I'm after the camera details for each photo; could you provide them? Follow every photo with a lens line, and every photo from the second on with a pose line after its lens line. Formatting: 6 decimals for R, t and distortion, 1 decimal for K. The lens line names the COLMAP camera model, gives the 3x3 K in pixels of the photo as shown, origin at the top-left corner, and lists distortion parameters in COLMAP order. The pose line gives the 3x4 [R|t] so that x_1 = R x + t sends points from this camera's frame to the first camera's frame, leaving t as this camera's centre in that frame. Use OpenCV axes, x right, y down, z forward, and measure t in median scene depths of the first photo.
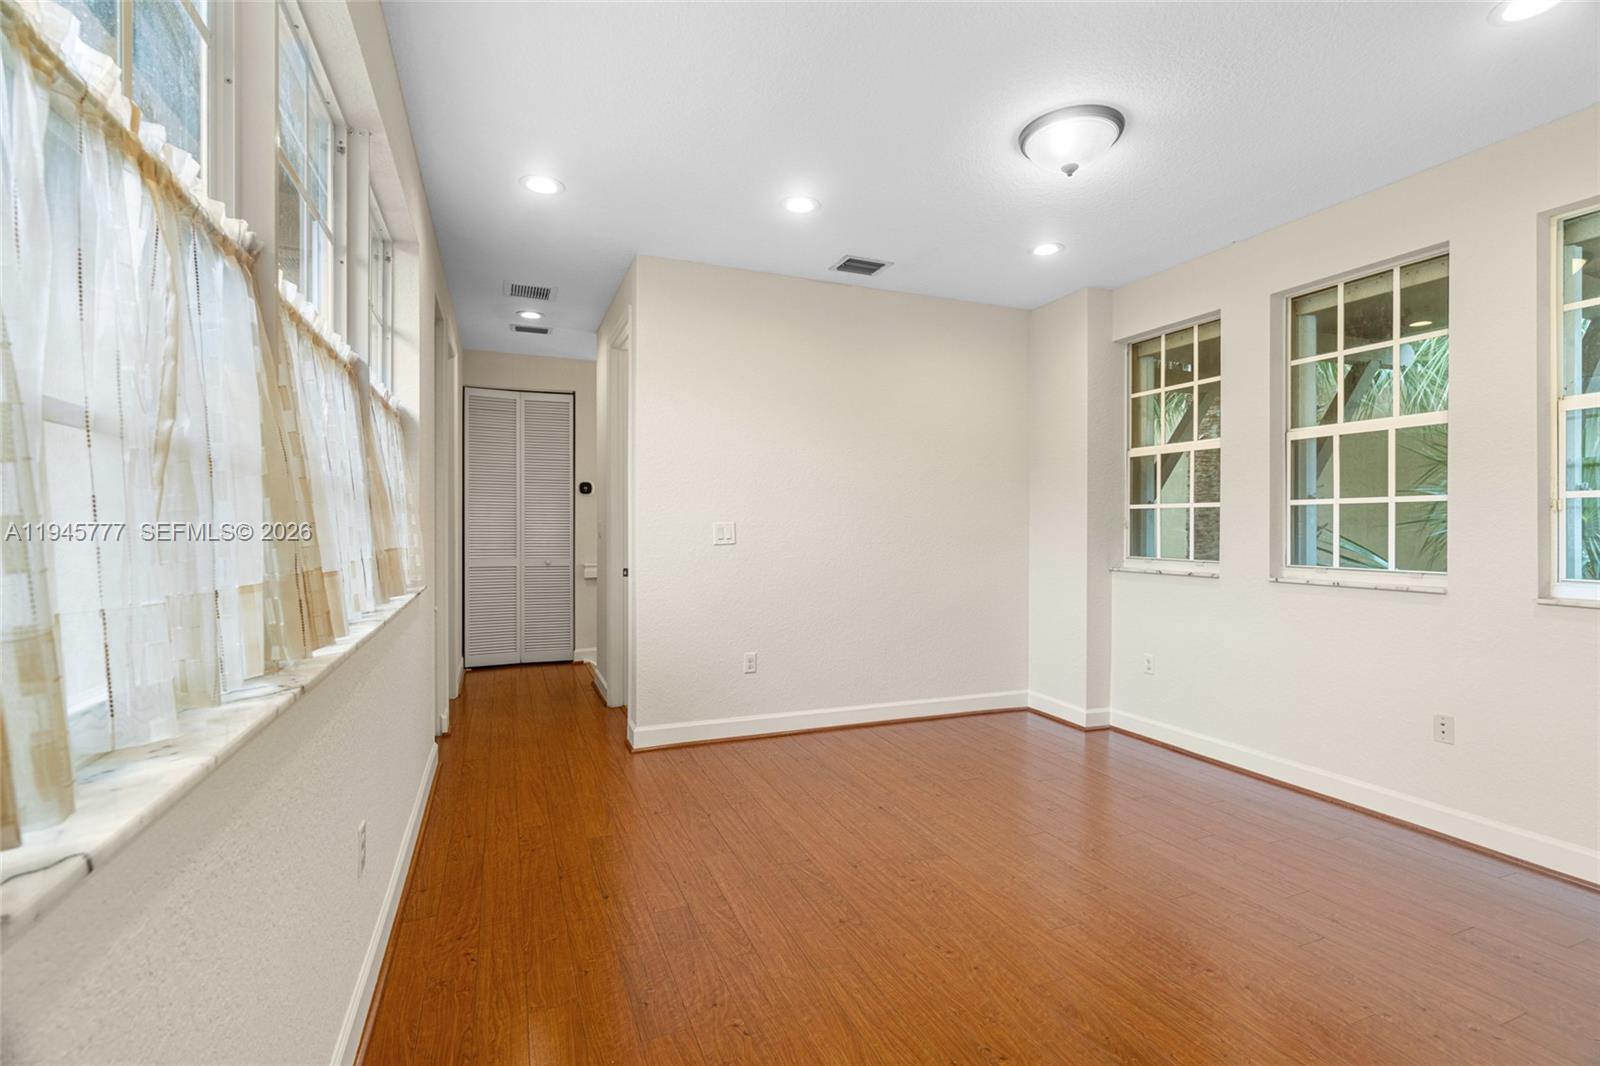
lens RADIAL K [[720.1, 0, 811.9], [0, 720.1, 526.4], [0, 0, 1]] dist [-0.007849, 0.001765]
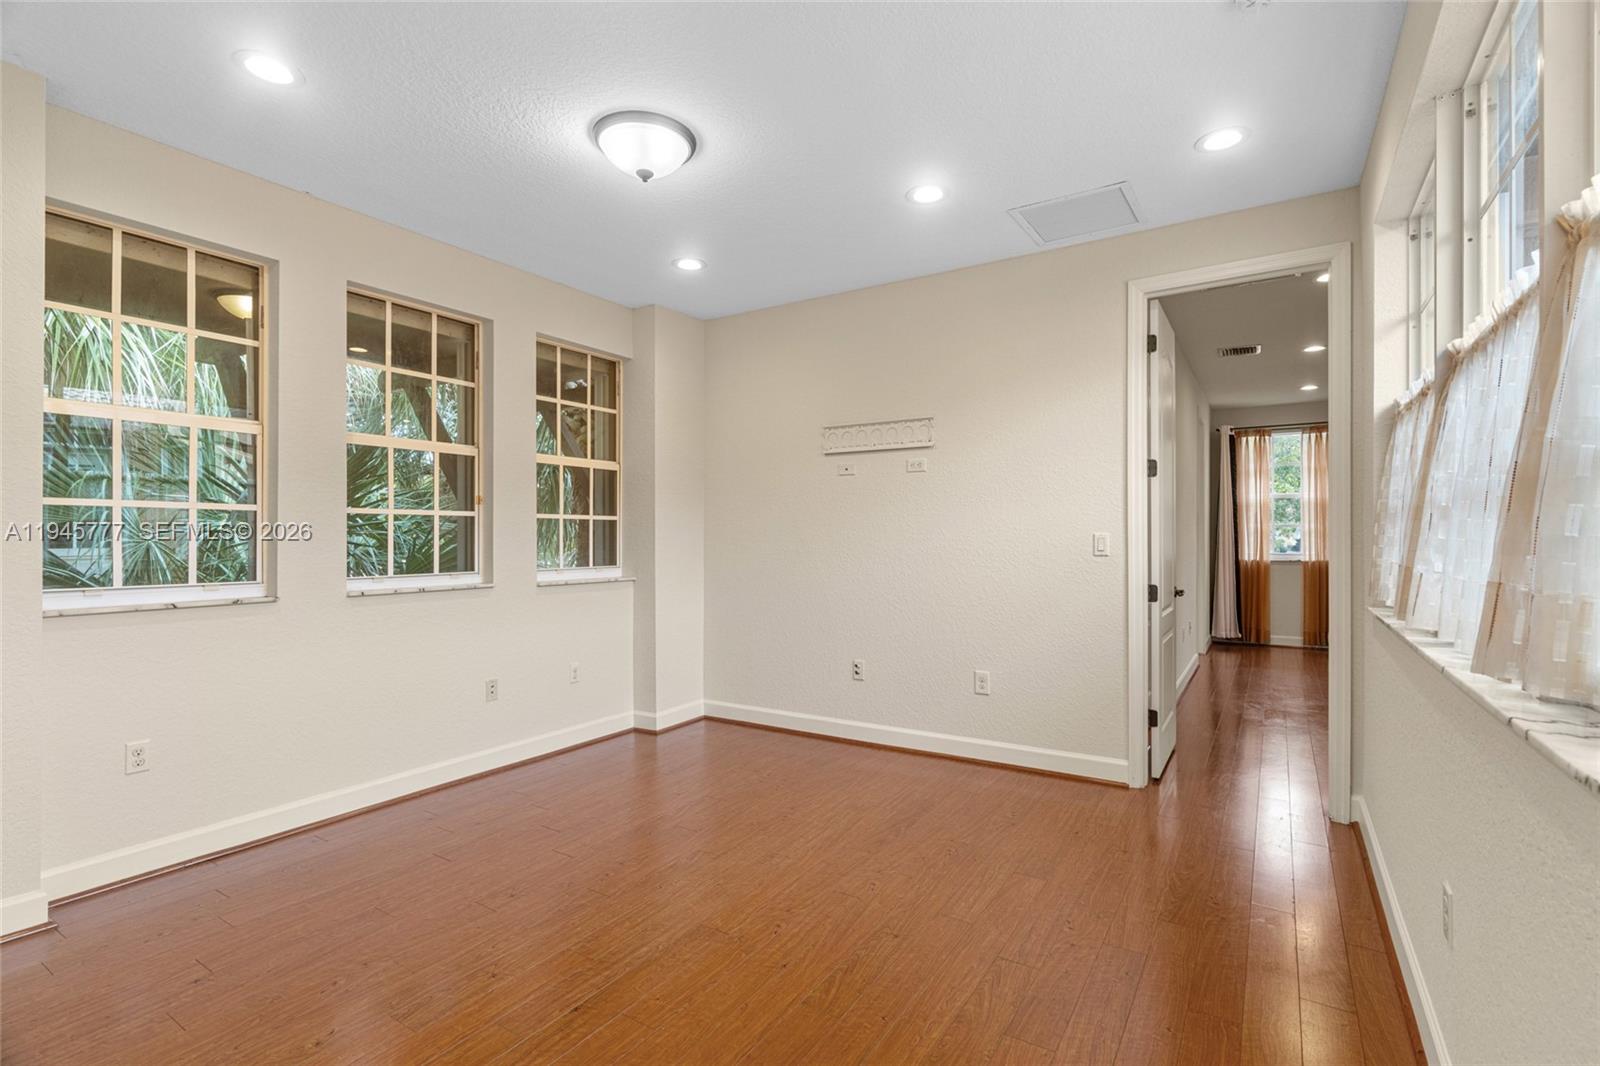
lens RADIAL K [[720.1, 0, 809.9], [0, 720.1, 537.0], [0, 0, 1]] dist [-0.007849, 0.001765]
pose [[-0.559358, -0.001629, 0.828925, -0.505675], [-0.001183, 0.999999, 0.001167, -0.000715], [-0.828926, -0.000328, -0.559359, 1.175023]]
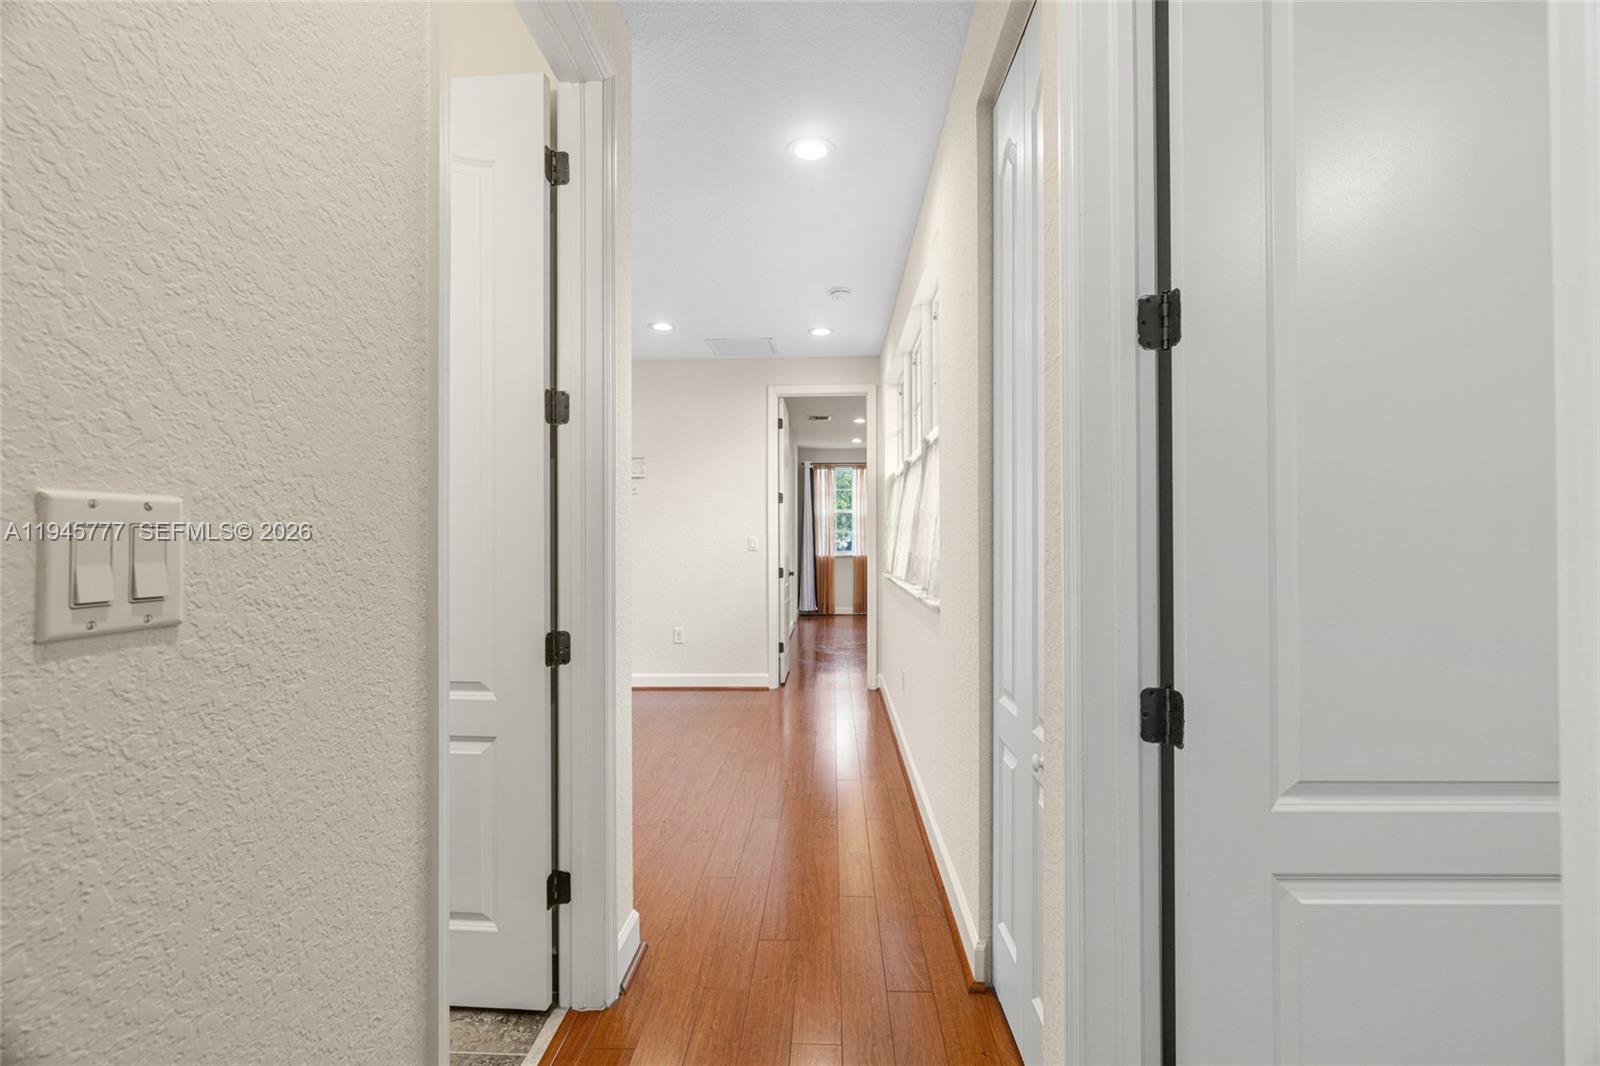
lens RADIAL K [[720.1, 0, 795.4], [0, 720.1, 540.5], [0, 0, 1]] dist [-0.007849, 0.001765]
pose [[-0.899763, 0.000221, 0.436380, -0.734882], [0.000413, 1.000000, 0.000345, 0.002878], [-0.436380, 0.000490, -0.899762, 1.791036]]
